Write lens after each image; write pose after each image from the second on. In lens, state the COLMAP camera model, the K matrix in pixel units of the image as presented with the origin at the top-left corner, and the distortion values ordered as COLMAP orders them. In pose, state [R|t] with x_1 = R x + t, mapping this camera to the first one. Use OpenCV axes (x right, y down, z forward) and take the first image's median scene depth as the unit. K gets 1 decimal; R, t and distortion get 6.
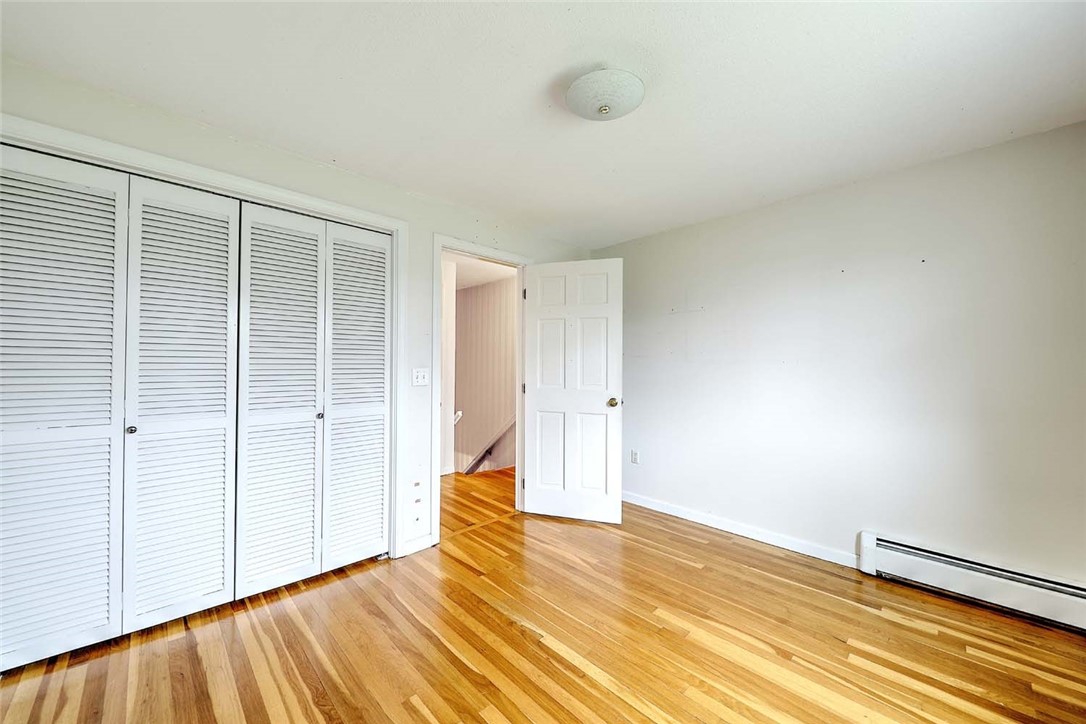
lens RADIAL K [[395.4, 0, 543.0], [0, 395.4, 362.0], [0, 0, 1]] dist [-0.001059, -0.000382]
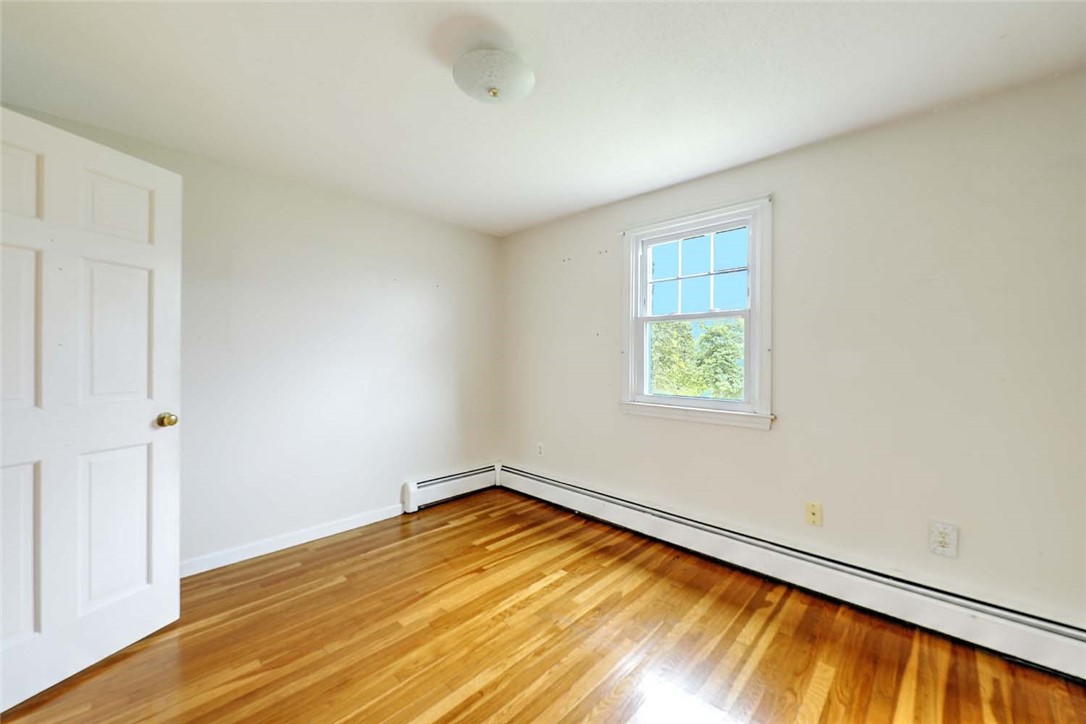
lens RADIAL K [[421.5, 0, 543.0], [0, 421.5, 362.0], [0, 0, 1]] dist [0.001533, 0.000126]
pose [[-0.034830, -0.017562, 0.999239, -0.601820], [-0.012855, 0.999771, 0.017123, 0.000829], [-0.999311, -0.012249, -0.035048, 0.617939]]
